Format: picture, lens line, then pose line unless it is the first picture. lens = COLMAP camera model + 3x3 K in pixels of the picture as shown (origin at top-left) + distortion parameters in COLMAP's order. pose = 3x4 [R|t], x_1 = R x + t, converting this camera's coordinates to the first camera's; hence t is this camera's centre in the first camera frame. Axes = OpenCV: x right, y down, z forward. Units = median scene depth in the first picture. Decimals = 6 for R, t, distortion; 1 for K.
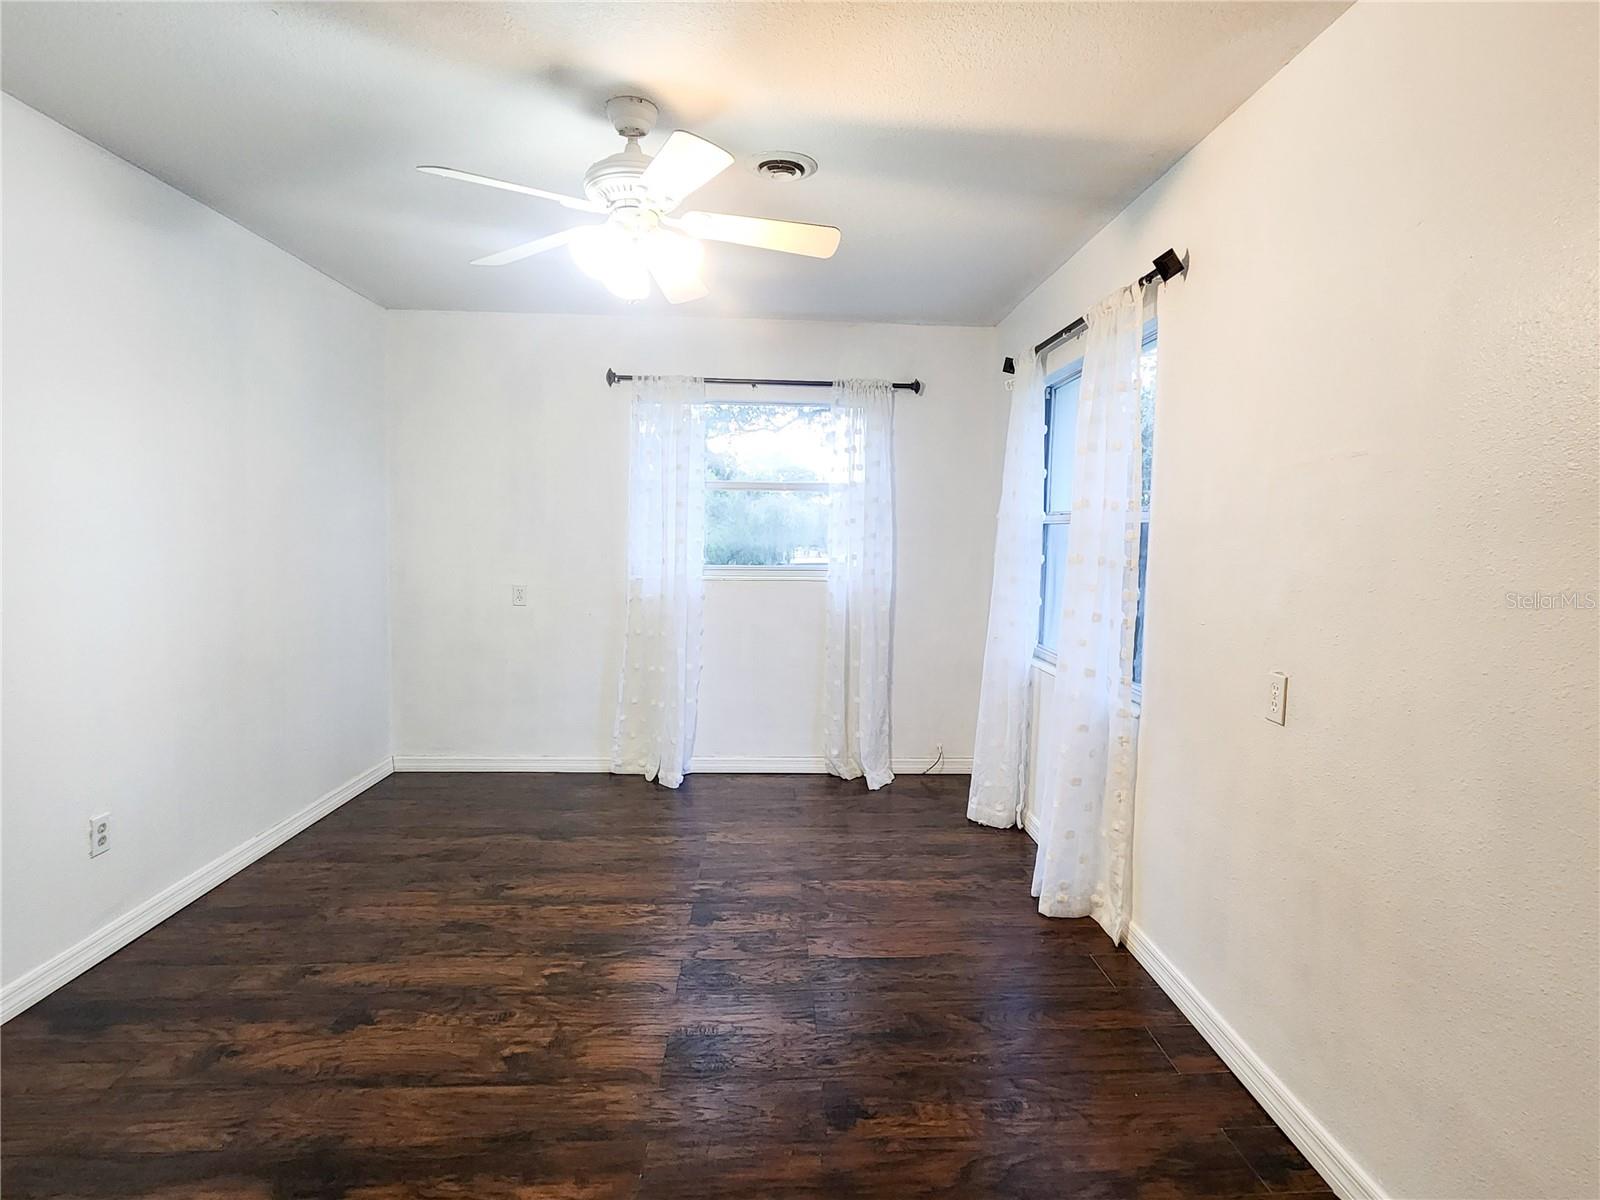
lens RADIAL K [[832.5, 0, 800.8], [0, 832.5, 591.7], [0, 0, 1]] dist [-0.000757, 0.002311]
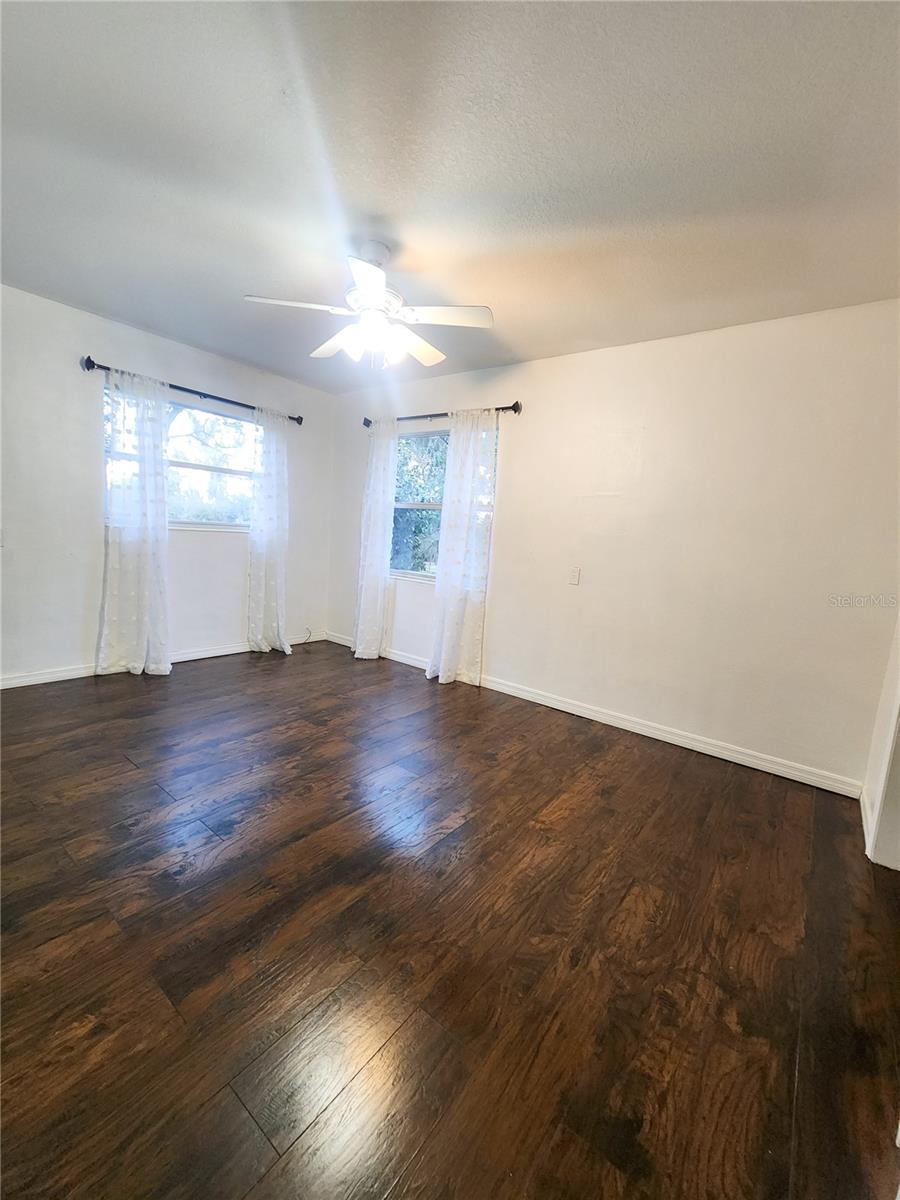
lens RADIAL K [[489.4, 0, 445.8], [0, 489.4, 594.7], [0, 0, 1]] dist [0.000574, 0.000091]
pose [[0.657599, -0.064636, 0.750590, -0.521241], [-0.006882, 0.995756, 0.091777, 0.019645], [-0.753336, -0.065518, 0.654364, 0.105038]]
